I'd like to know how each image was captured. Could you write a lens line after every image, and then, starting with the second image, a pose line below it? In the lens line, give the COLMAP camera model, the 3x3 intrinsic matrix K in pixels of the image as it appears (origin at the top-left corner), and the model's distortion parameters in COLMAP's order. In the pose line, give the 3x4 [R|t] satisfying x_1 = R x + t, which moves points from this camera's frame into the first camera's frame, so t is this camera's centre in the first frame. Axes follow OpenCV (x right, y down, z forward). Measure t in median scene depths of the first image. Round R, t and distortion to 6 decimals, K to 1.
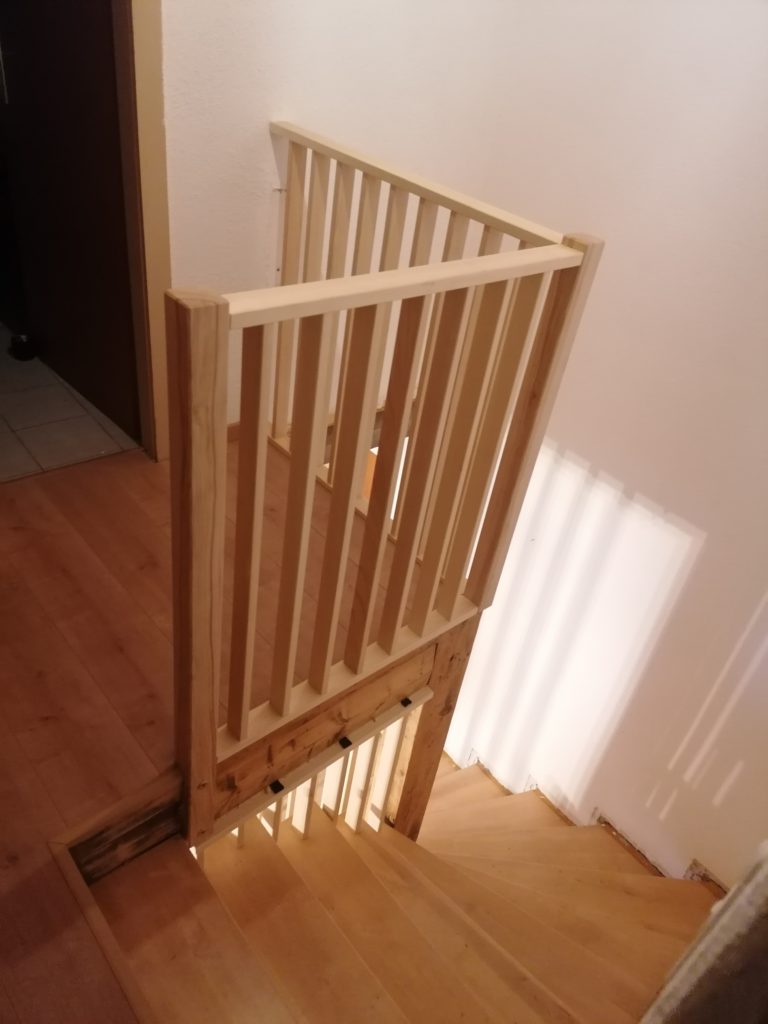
lens RADIAL K [[780.8, 0, 384.0], [0, 780.8, 512.0], [0, 0, 1]] dist [0.116877, -0.126496]
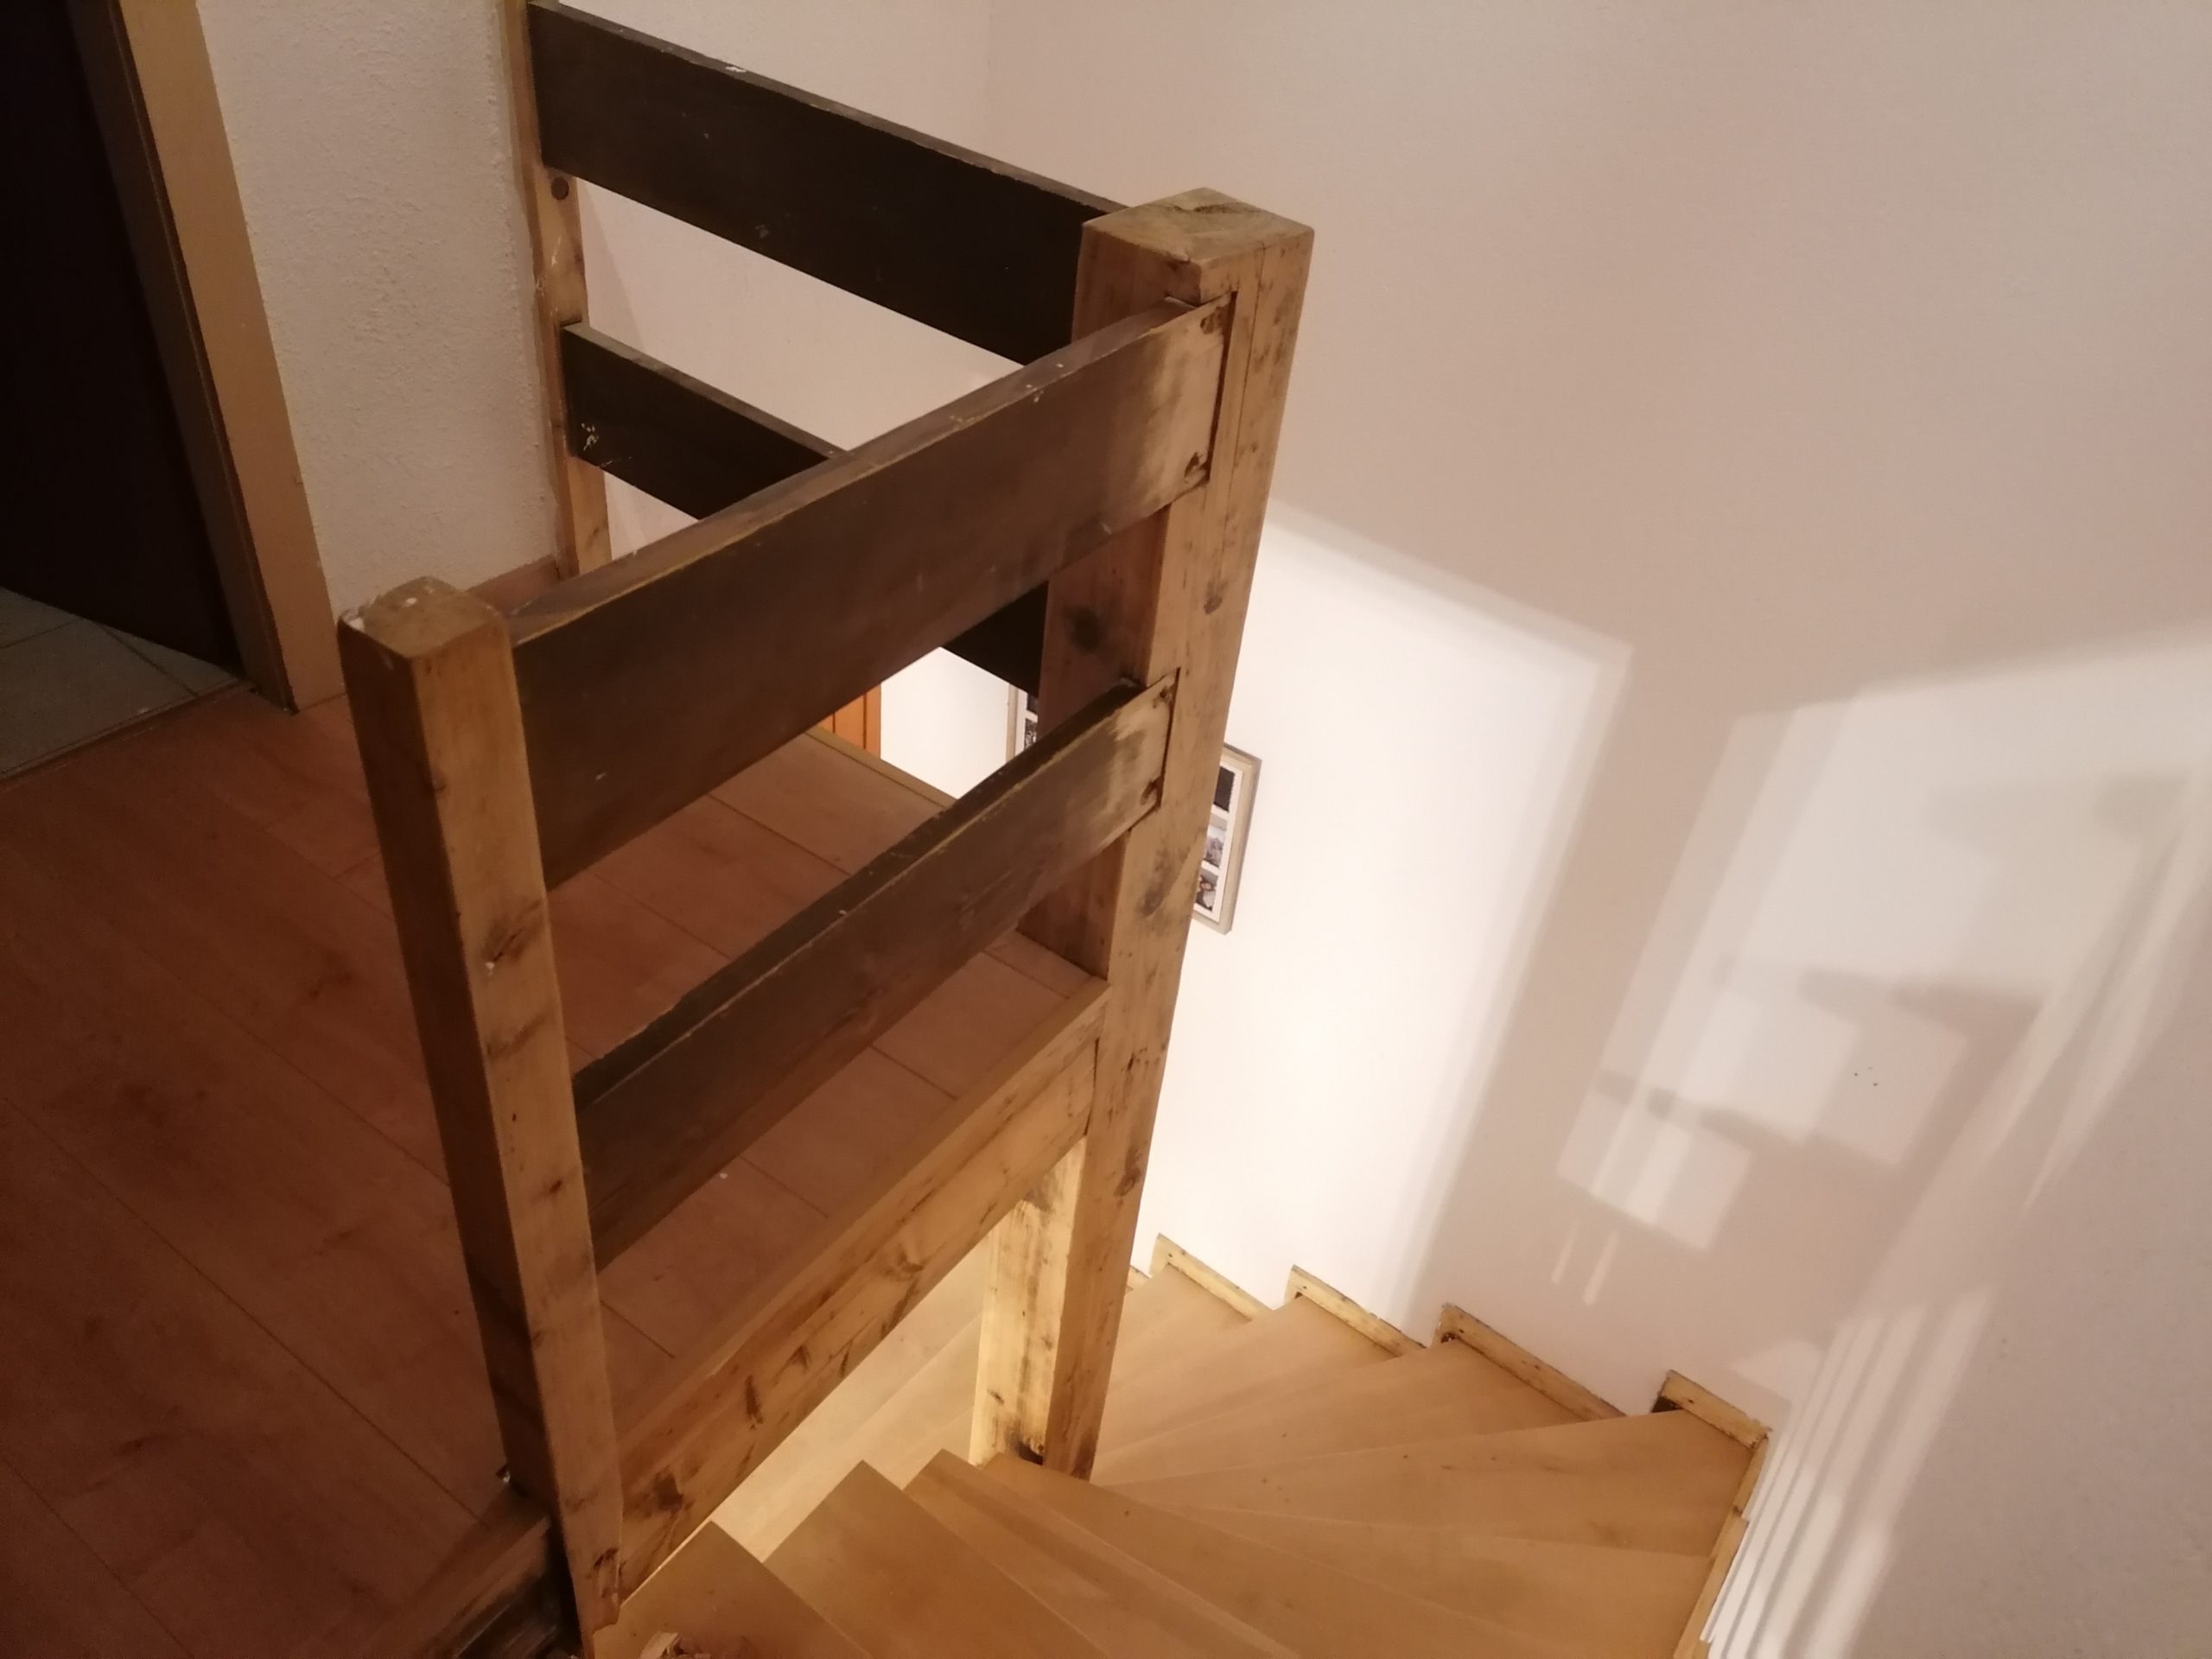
lens RADIAL K [[1686.7, 0, 1106.0], [0, 1686.7, 829.5], [0, 0, 1]] dist [0.116877, -0.126496]
pose [[0.973515, -0.169869, 0.153013, -0.044236], [0.159147, 0.984018, 0.079878, -0.012347], [-0.164136, -0.053411, 0.984991, 0.112645]]
